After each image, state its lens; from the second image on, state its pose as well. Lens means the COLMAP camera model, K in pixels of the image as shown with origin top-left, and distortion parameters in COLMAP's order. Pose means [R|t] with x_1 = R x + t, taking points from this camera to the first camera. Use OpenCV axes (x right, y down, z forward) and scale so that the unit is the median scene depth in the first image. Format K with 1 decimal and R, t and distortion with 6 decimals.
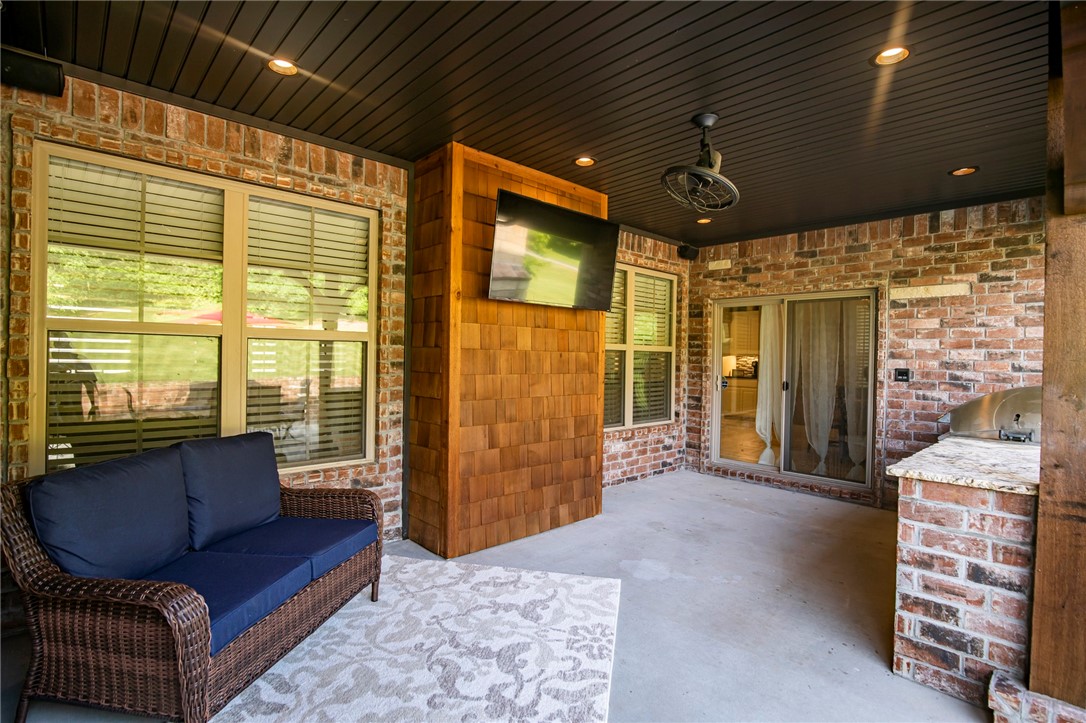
lens RADIAL K [[506.0, 0, 549.9], [0, 506.0, 360.3], [0, 0, 1]] dist [-0.035047, 0.007209]
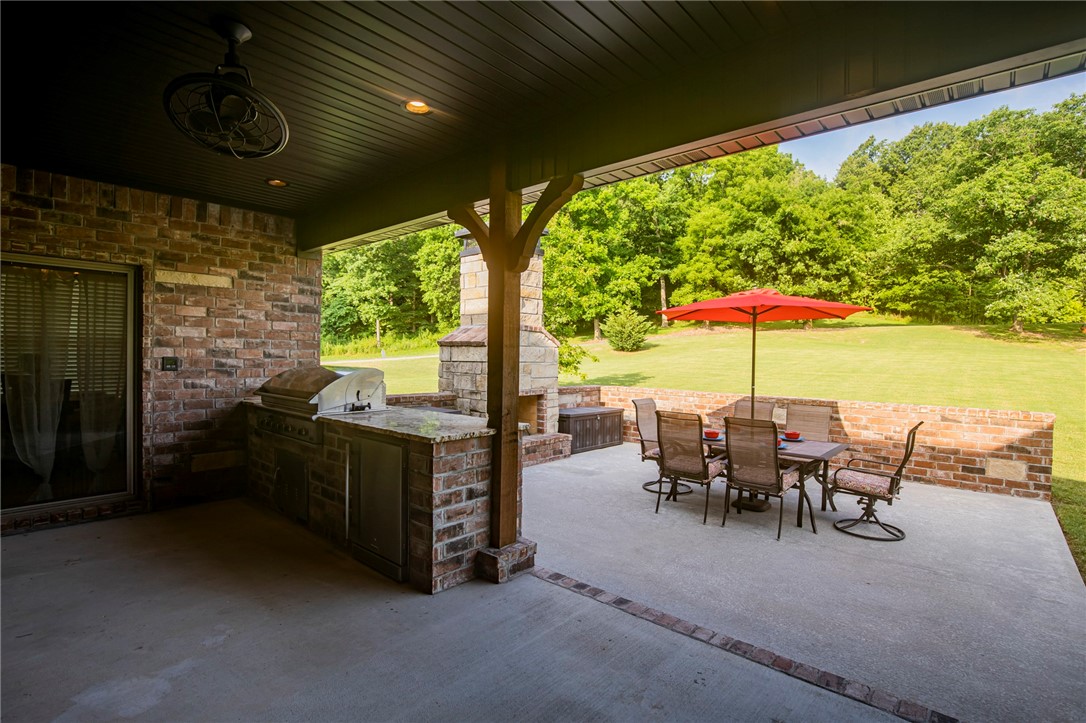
lens RADIAL K [[506.0, 0, 547.9], [0, 506.0, 362.5], [0, 0, 1]] dist [-0.035047, 0.007209]
pose [[-0.058526, -0.032324, 0.997762, -0.284051], [-0.009113, 0.999451, 0.031844, -0.010016], [-0.998244, -0.007229, -0.058789, 0.354734]]
